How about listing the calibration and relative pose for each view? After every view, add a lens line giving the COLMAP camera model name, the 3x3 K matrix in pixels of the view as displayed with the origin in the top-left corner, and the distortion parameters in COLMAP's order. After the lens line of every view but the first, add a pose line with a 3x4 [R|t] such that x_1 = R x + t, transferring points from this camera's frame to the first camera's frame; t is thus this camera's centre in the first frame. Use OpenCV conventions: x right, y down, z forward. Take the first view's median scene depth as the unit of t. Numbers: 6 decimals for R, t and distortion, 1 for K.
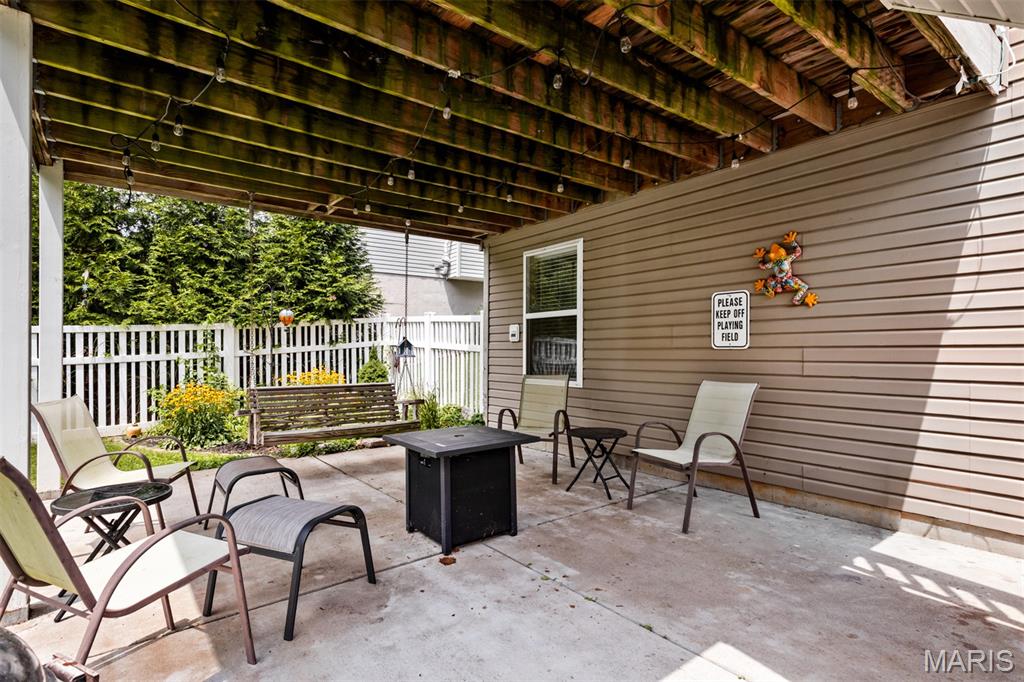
lens RADIAL K [[512.0, 0, 505.9], [0, 512.0, 347.4], [0, 0, 1]] dist [0.006387, 0.001032]
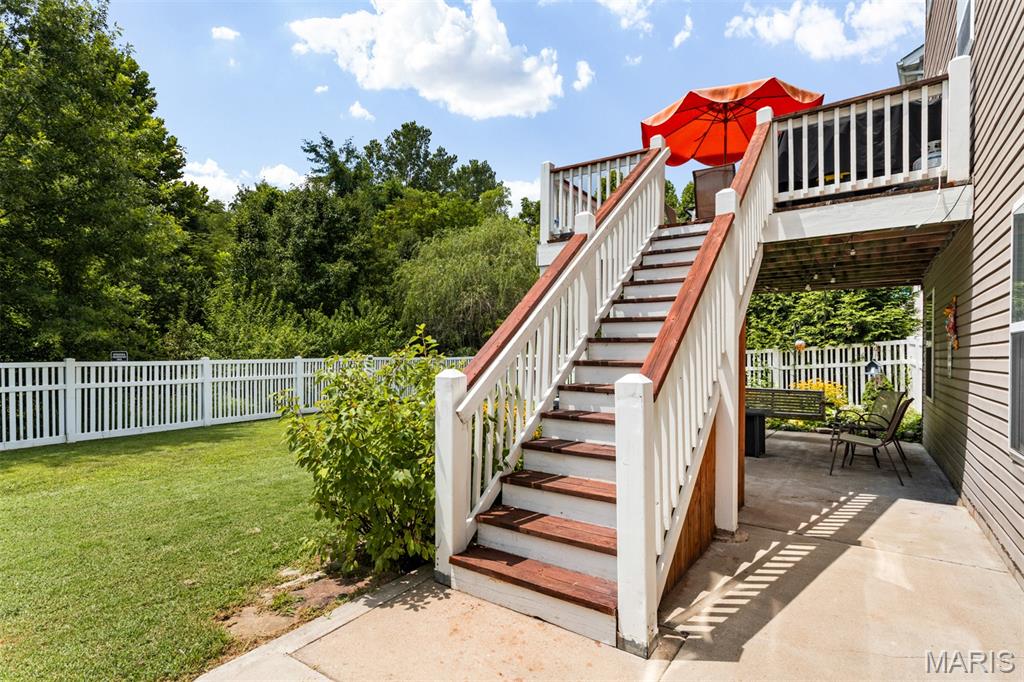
lens RADIAL K [[512.0, 0, 510.4], [0, 512.0, 348.5], [0, 0, 1]] dist [0.006387, 0.001032]
pose [[0.307729, -0.008138, -0.951439, 0.813073], [-0.001589, 0.999958, -0.009067, -0.035721], [0.951473, 0.004302, 0.307703, -0.314709]]
